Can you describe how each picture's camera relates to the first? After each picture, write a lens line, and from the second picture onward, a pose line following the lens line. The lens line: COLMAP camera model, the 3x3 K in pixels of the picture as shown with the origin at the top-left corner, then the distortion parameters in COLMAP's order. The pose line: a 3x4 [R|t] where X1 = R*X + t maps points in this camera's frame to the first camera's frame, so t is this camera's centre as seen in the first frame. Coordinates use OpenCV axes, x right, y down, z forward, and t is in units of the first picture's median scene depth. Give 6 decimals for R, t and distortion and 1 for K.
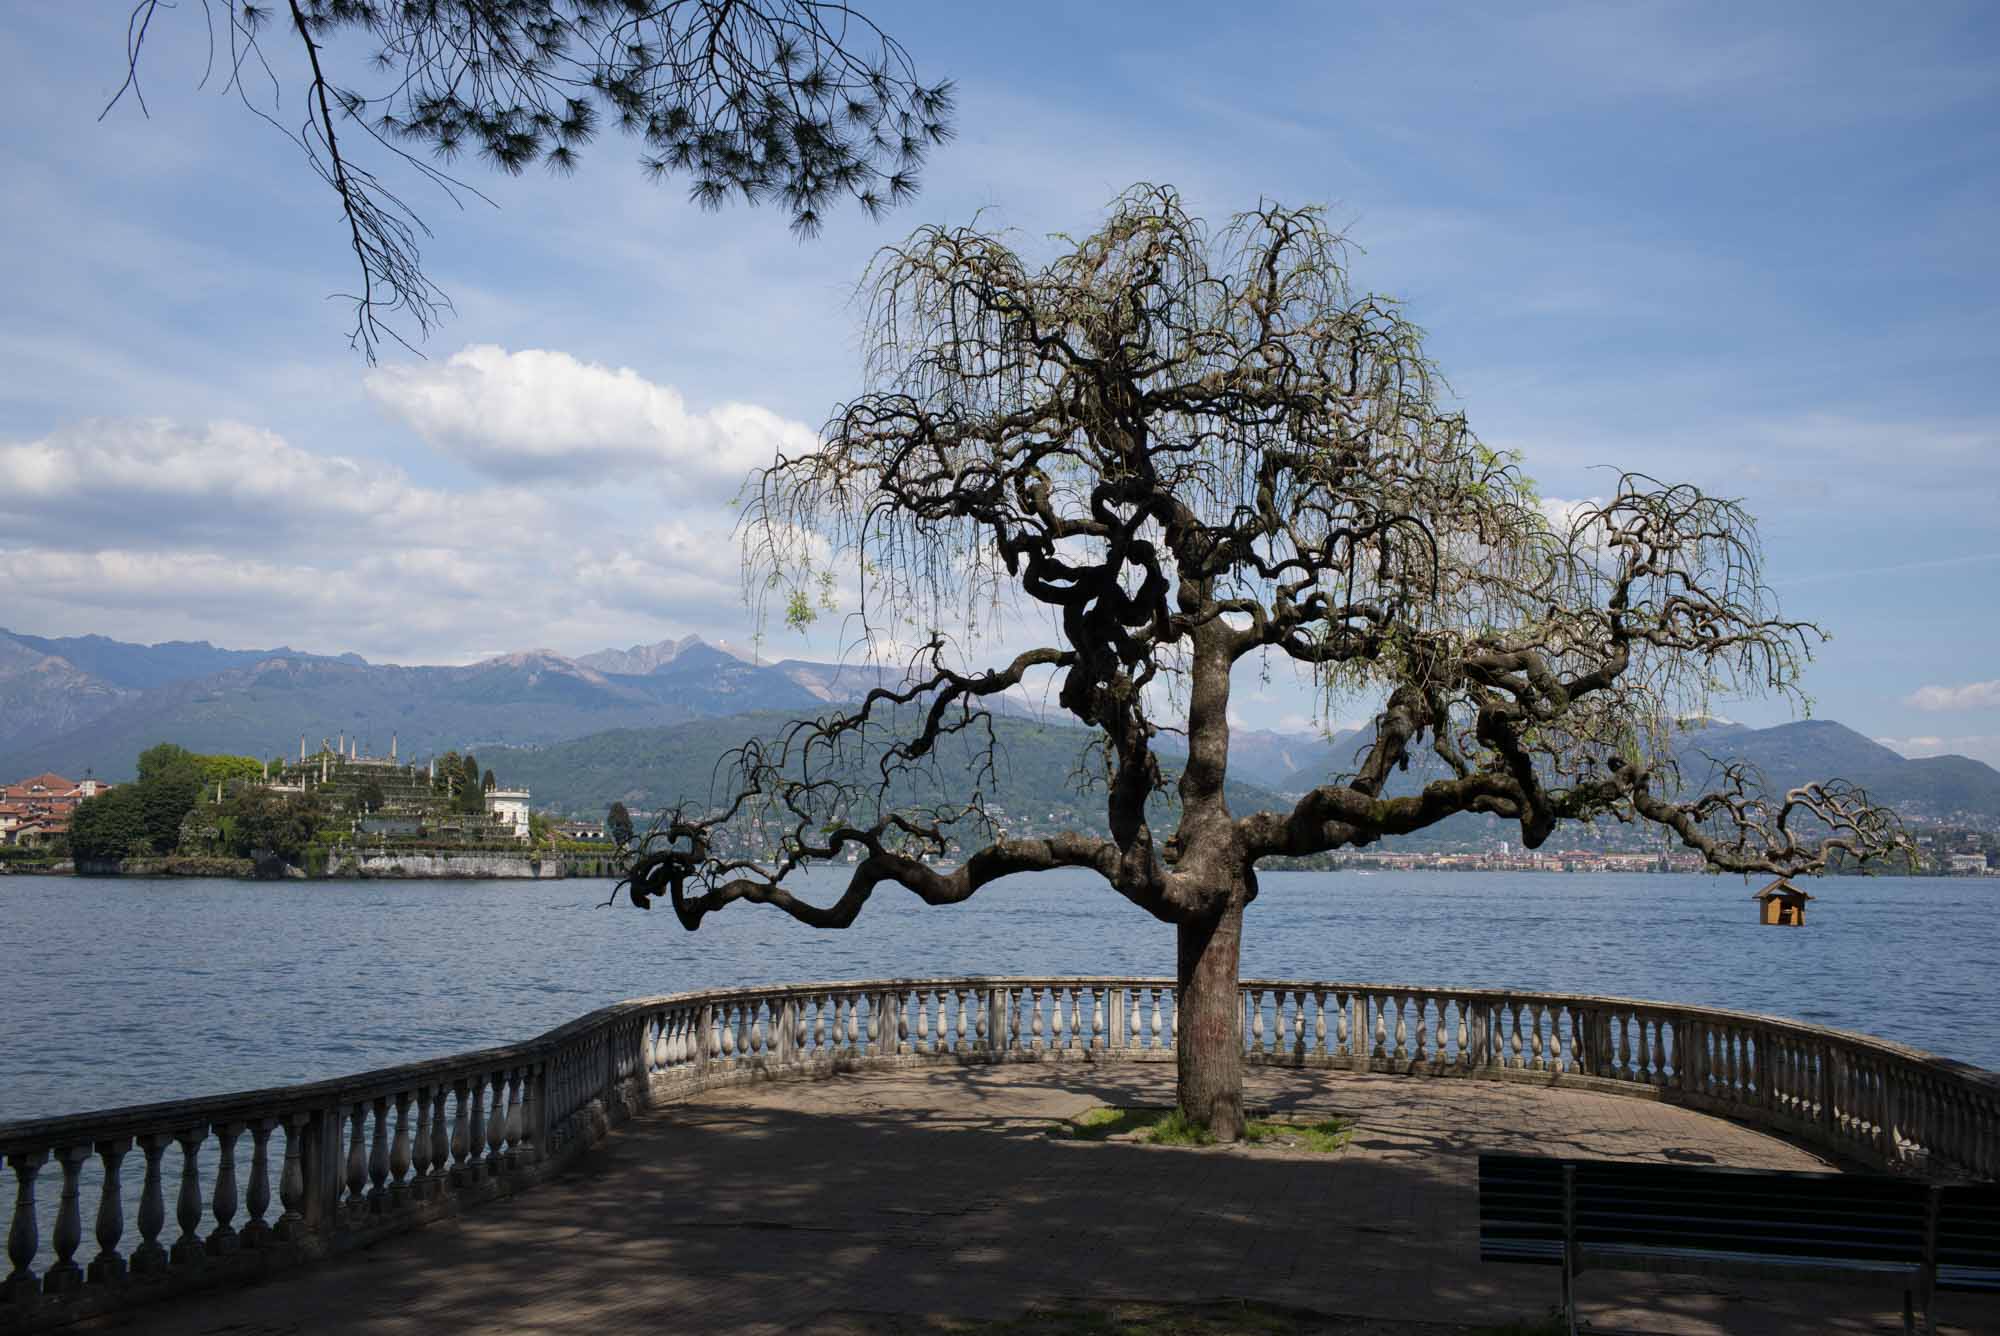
lens RADIAL K [[2011.8, 0, 1000.9], [0, 2011.8, 668.9], [0, 0, 1]] dist [0.021347, 0.000000]
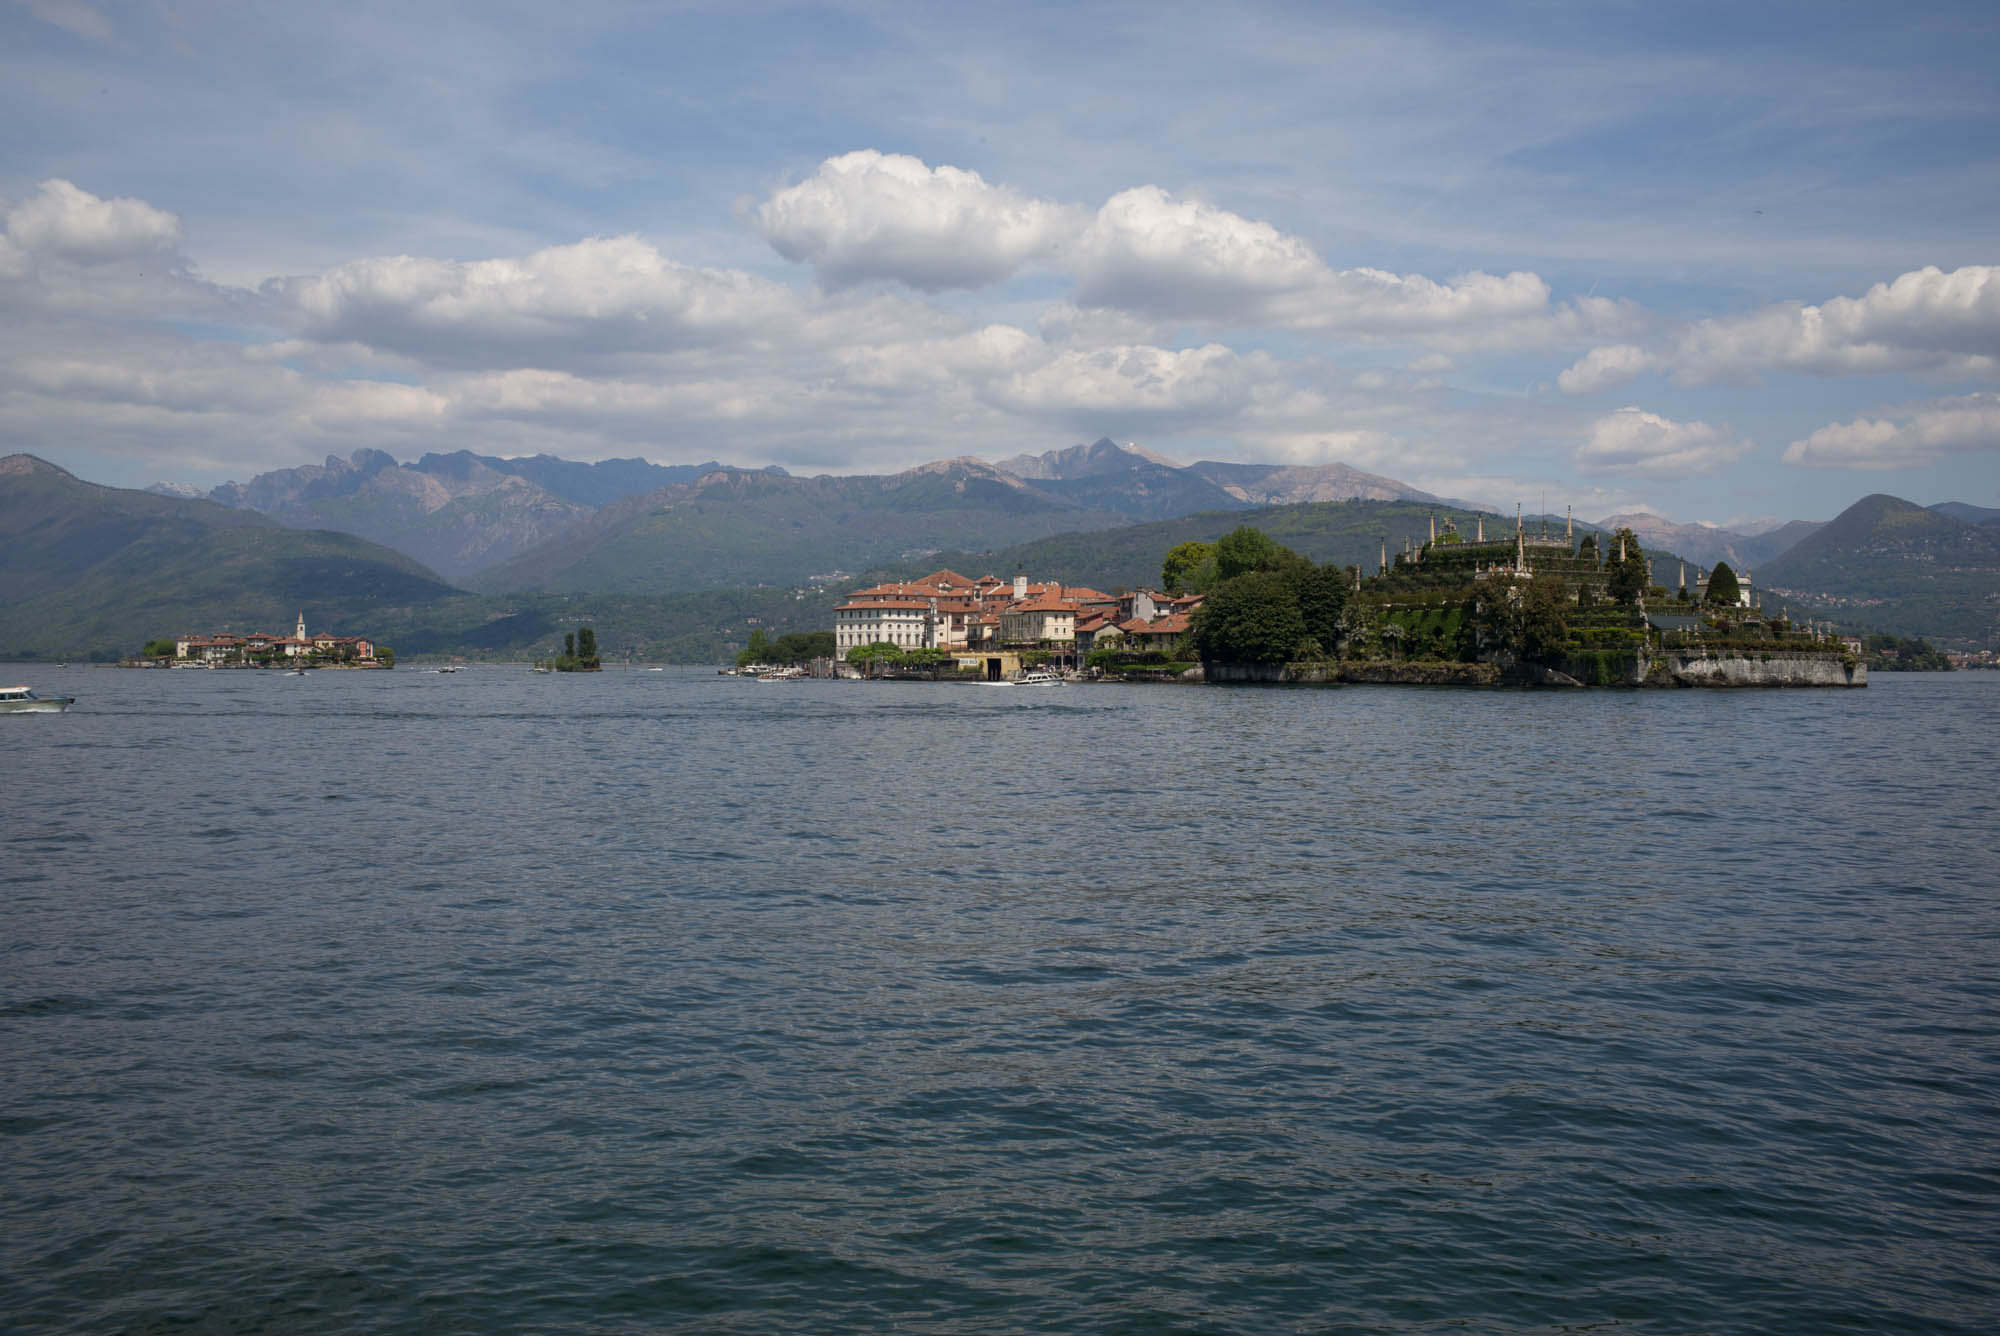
lens RADIAL K [[2011.8, 0, 999.0], [0, 2011.8, 668.0], [0, 0, 1]] dist [0.021347, 0.000000]
pose [[0.980163, -0.005784, -0.198108, -0.380266], [0.025056, 0.995170, 0.094913, 0.014262], [0.196603, -0.097994, 0.975574, 0.168518]]
